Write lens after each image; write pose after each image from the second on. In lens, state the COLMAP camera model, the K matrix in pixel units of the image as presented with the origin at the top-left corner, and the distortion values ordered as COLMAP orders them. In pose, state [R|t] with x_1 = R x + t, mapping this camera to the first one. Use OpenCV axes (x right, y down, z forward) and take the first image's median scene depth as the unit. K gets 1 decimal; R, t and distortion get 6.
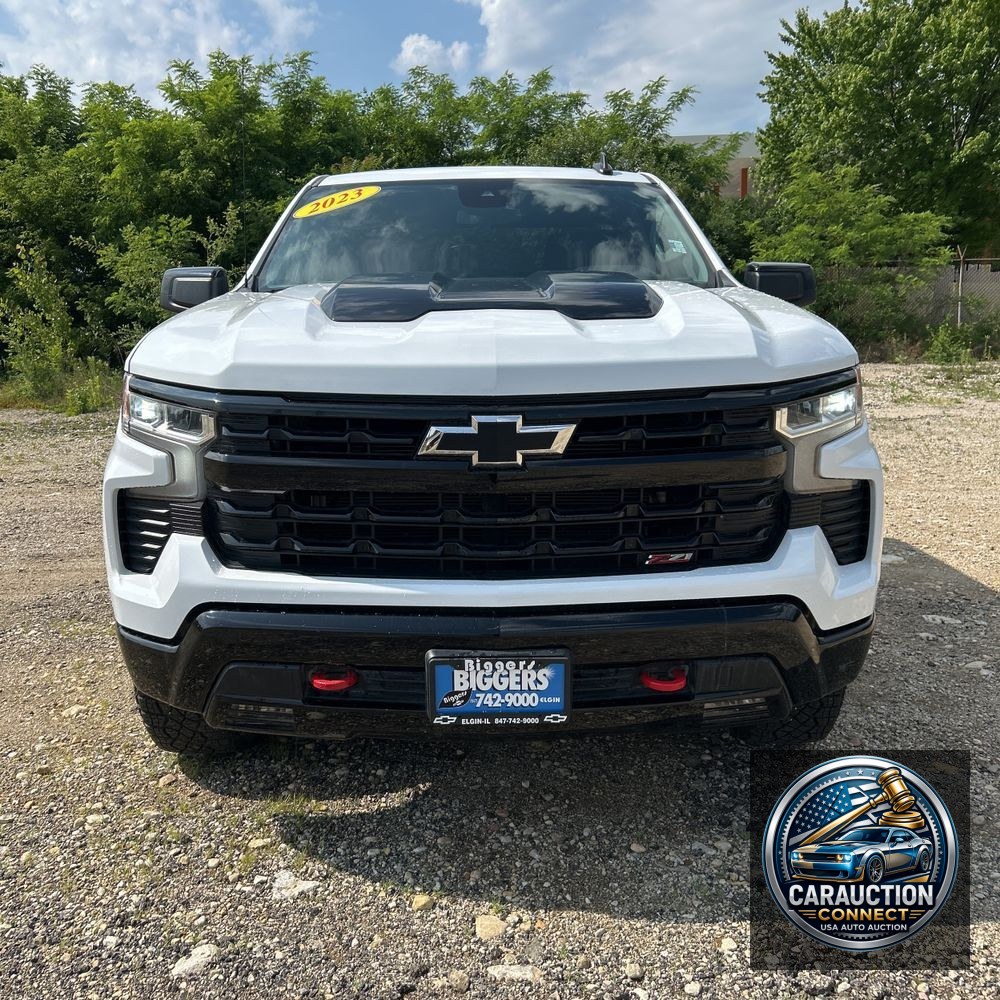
lens RADIAL K [[1044.8, 0, 500.0], [0, 1044.8, 500.0], [0, 0, 1]] dist [0.063610, -0.040927]
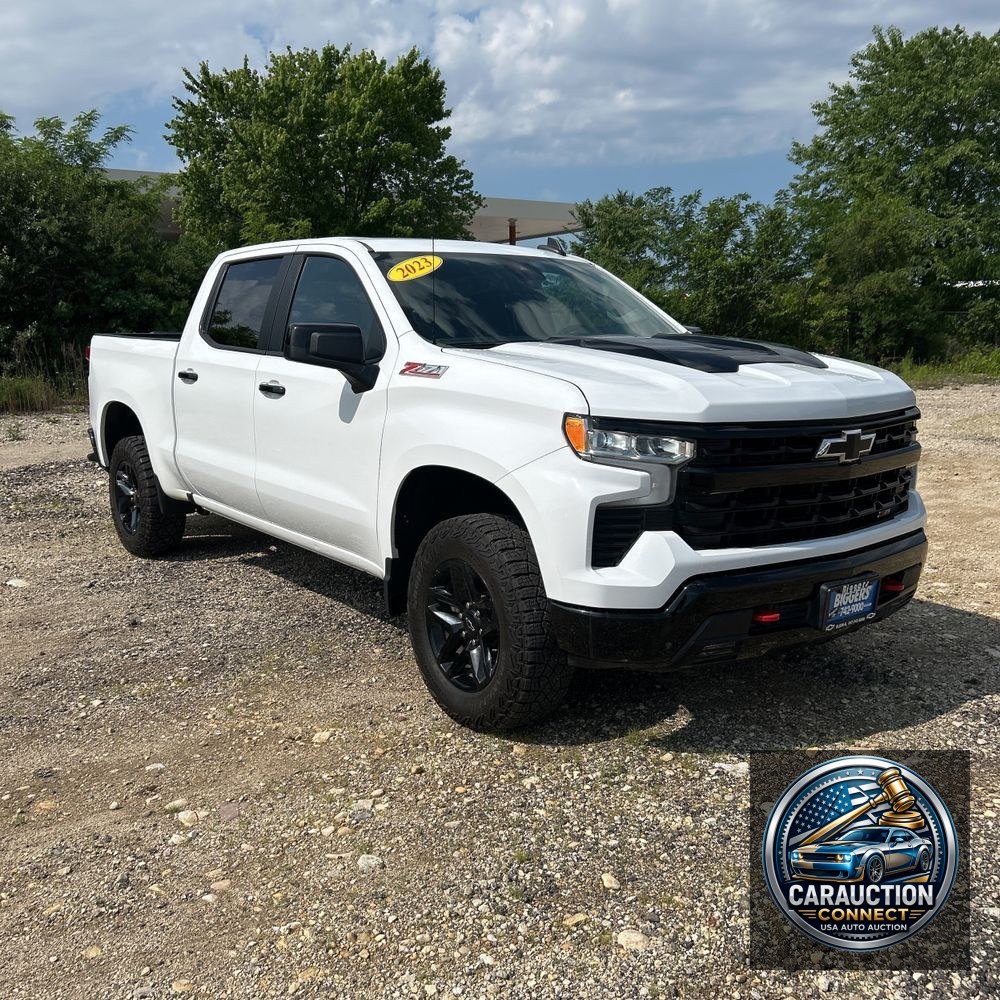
lens RADIAL K [[1066.8, 0, 483.4], [0, 1066.8, 514.8], [0, 0, 1]] dist [0.054006, -0.047790]
pose [[0.792519, -0.097248, 0.602043, -1.298371], [0.108800, 0.993913, 0.017324, -0.036876], [-0.600063, 0.051773, 0.798276, 0.027745]]
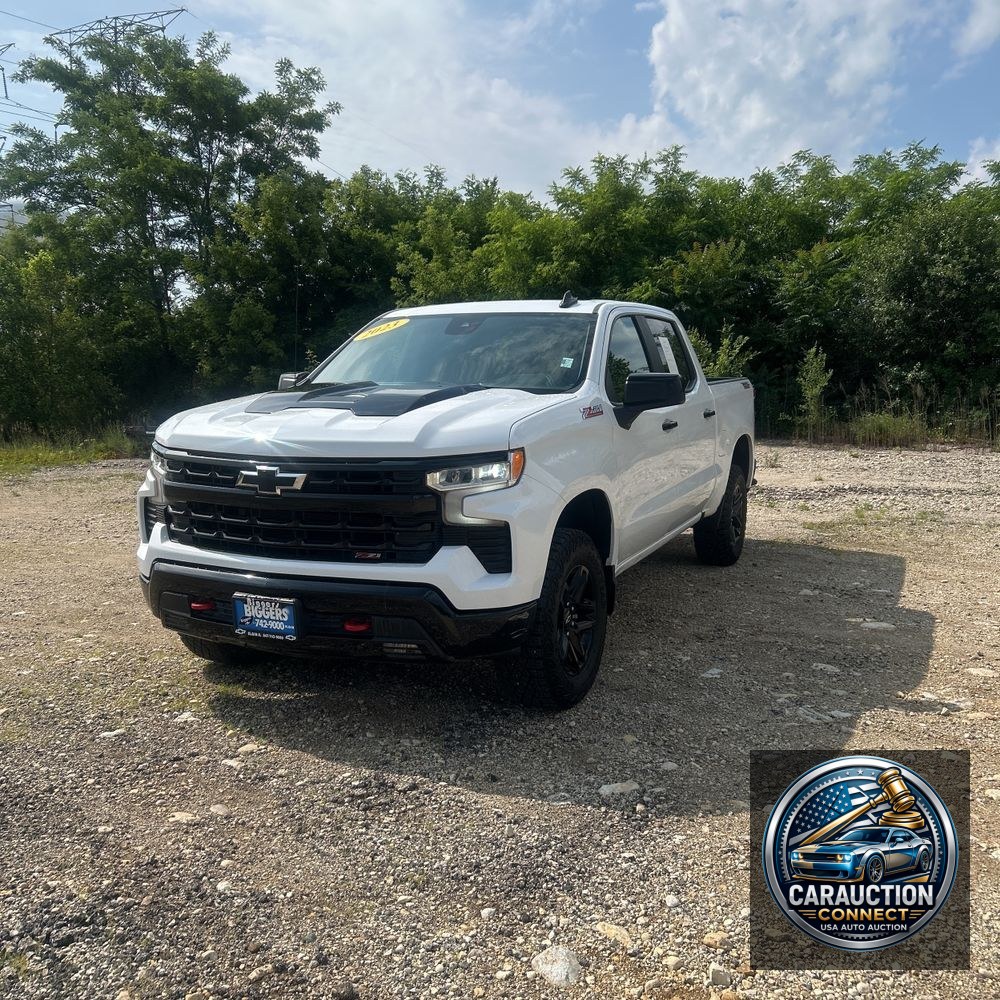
lens RADIAL K [[1066.8, 0, 483.4], [0, 1066.8, 514.8], [0, 0, 1]] dist [0.054006, -0.047790]
pose [[0.905365, 0.069038, -0.418984, 1.015318], [-0.090818, 0.995346, -0.032237, 0.027344], [0.414808, 0.067237, 0.907421, -0.488275]]
